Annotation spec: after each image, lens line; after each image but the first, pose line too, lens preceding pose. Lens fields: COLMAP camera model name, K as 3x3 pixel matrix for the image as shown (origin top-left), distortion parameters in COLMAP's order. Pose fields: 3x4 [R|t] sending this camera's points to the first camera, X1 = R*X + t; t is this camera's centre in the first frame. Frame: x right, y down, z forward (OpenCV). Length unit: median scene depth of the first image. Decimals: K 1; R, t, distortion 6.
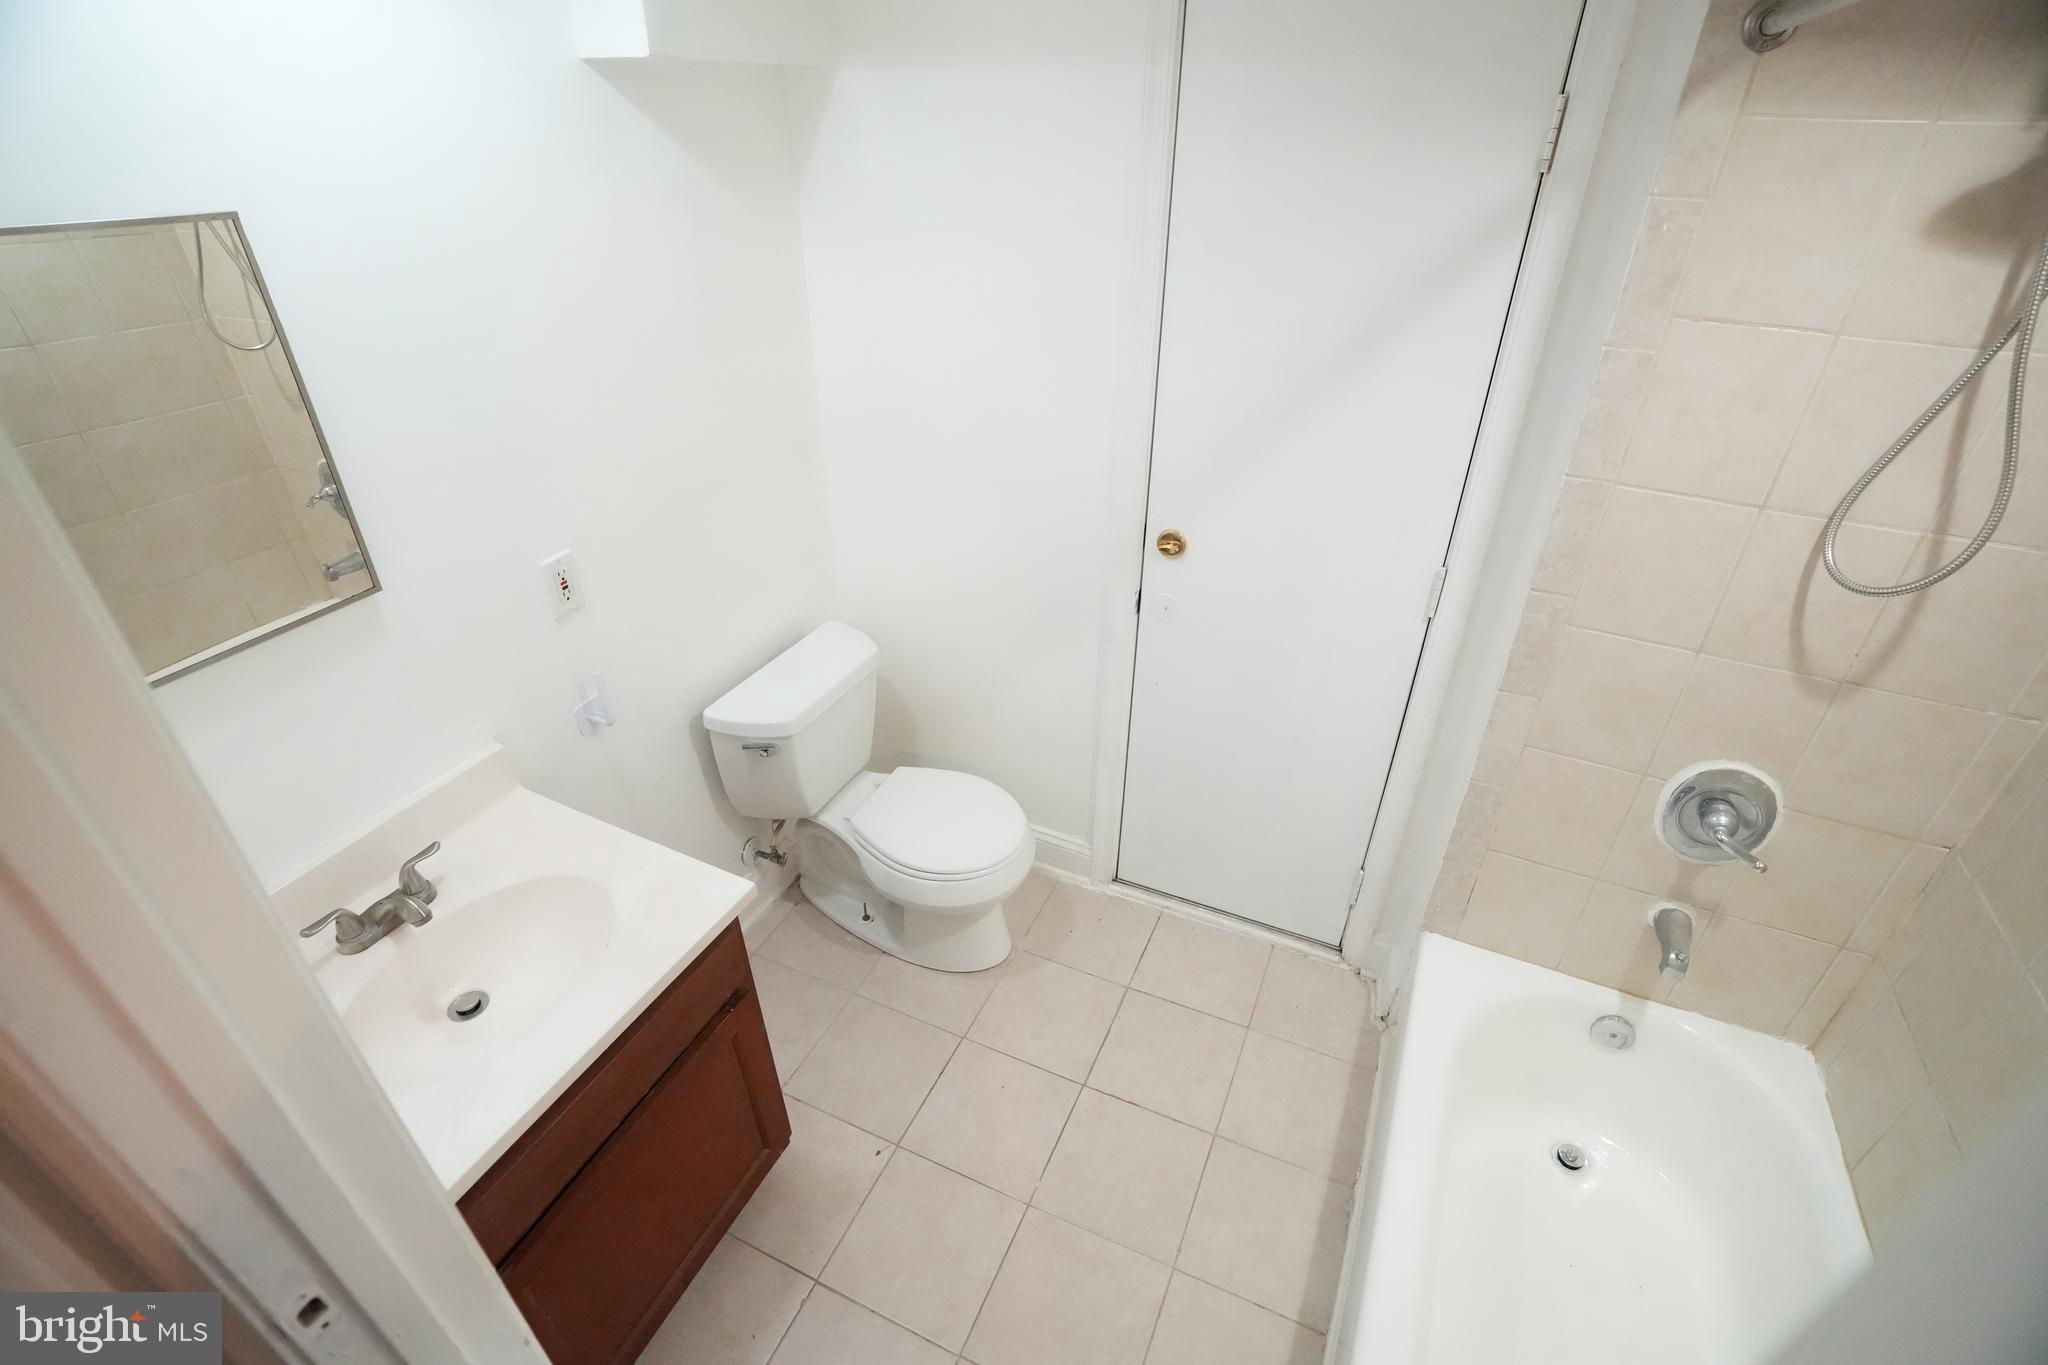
lens RADIAL K [[942.0, 0, 1018.7], [0, 942.0, 683.2], [0, 0, 1]] dist [-0.059671, 0.020527]
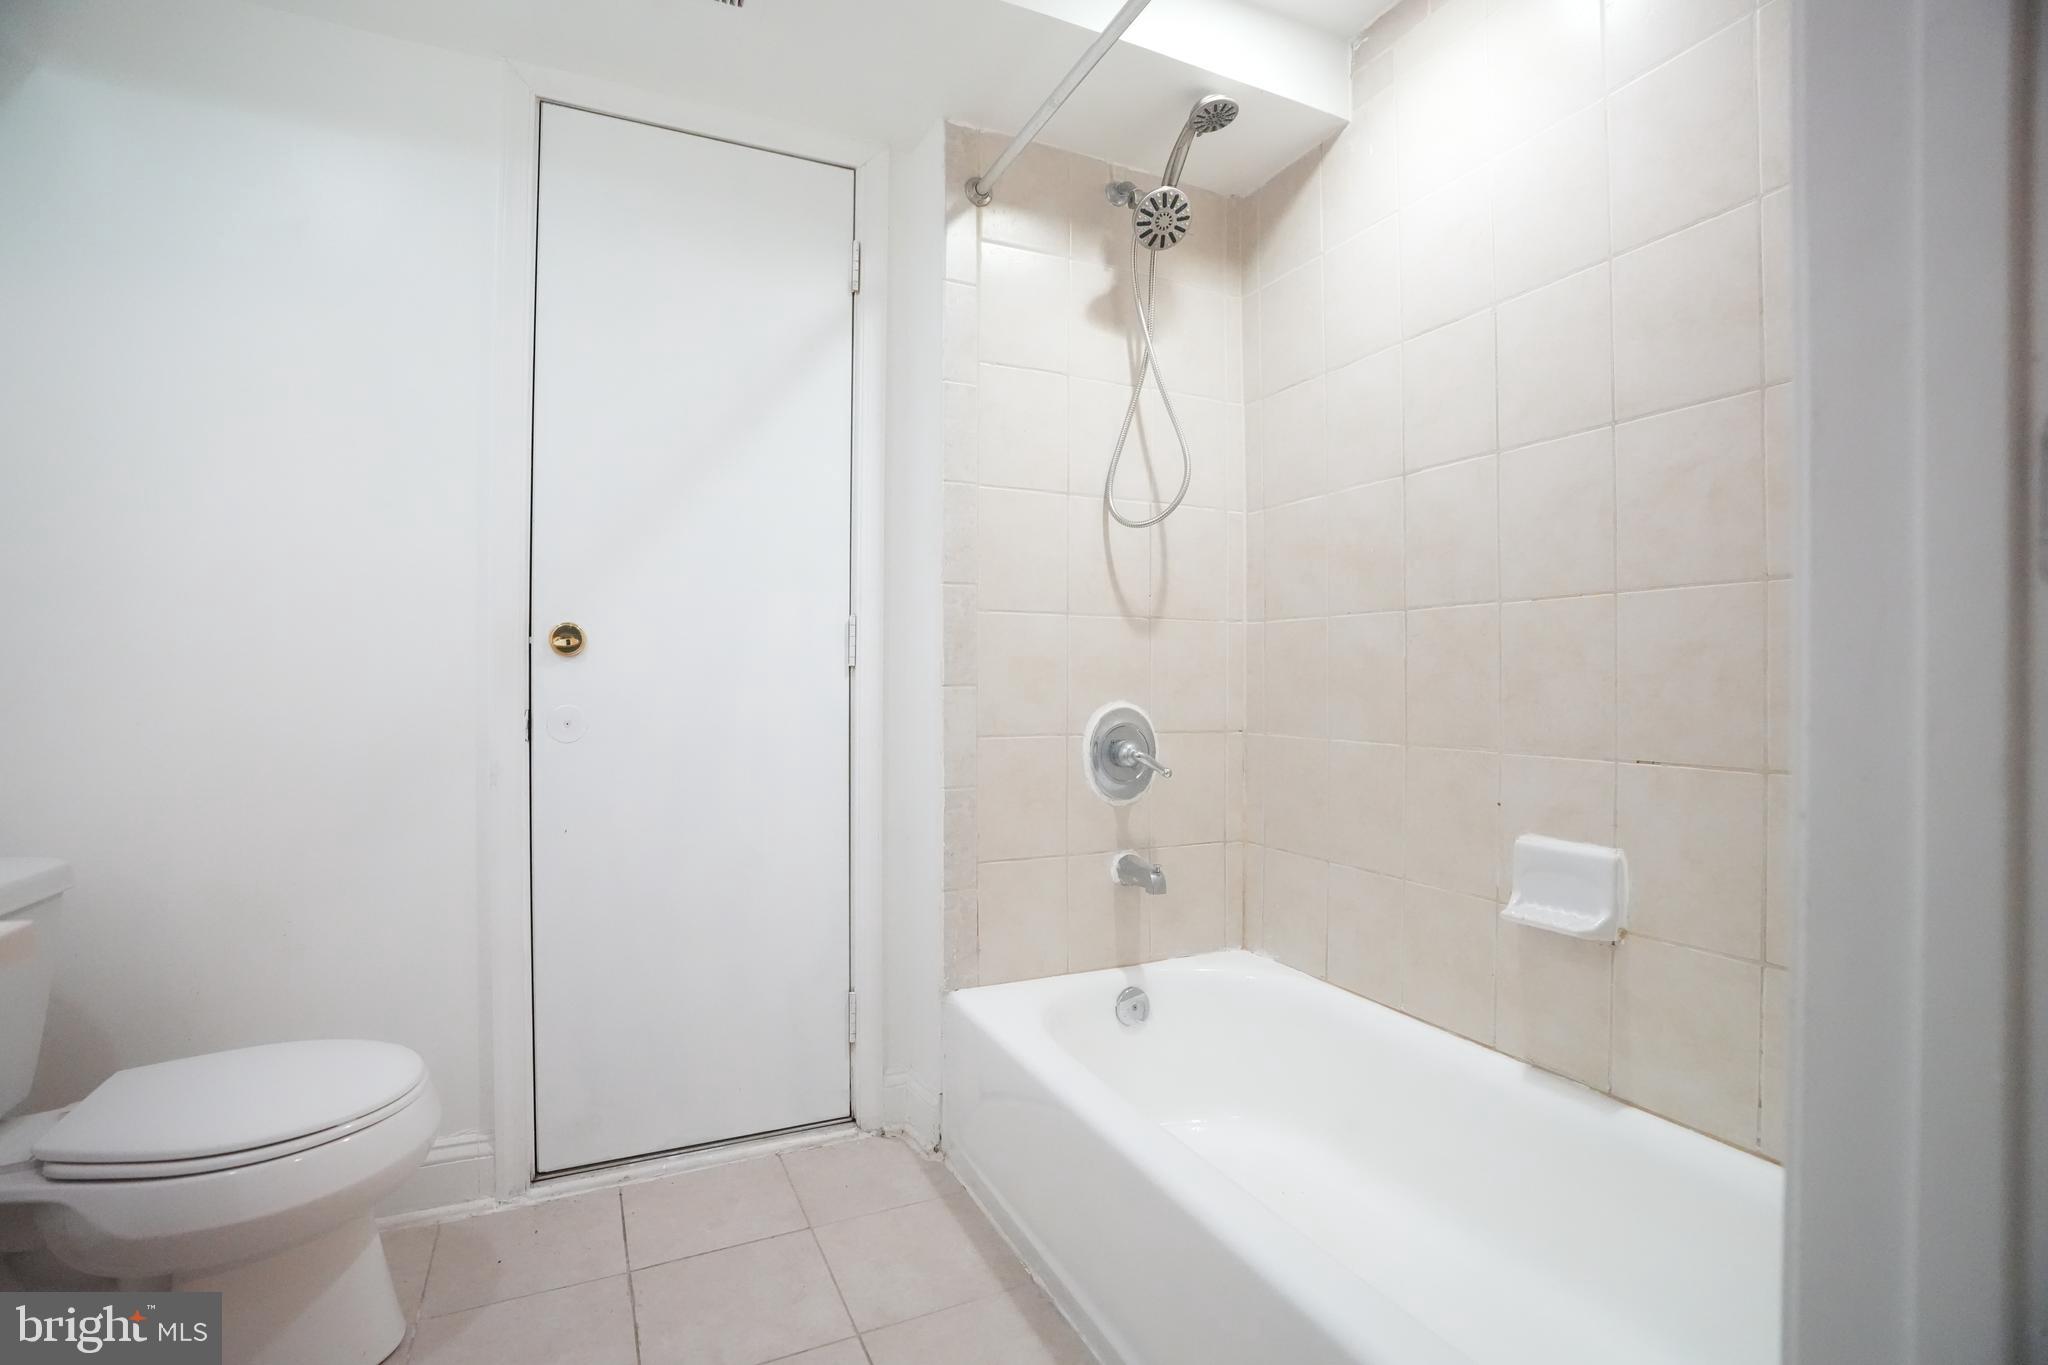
lens RADIAL K [[942.0, 0, 1018.7], [0, 942.0, 683.2], [0, 0, 1]] dist [-0.059671, 0.020527]
pose [[0.644200, -0.008965, 0.764805, -0.251266], [0.406101, 0.851354, -0.332082, 0.378895], [-0.648143, 0.524515, 0.552083, 0.312191]]
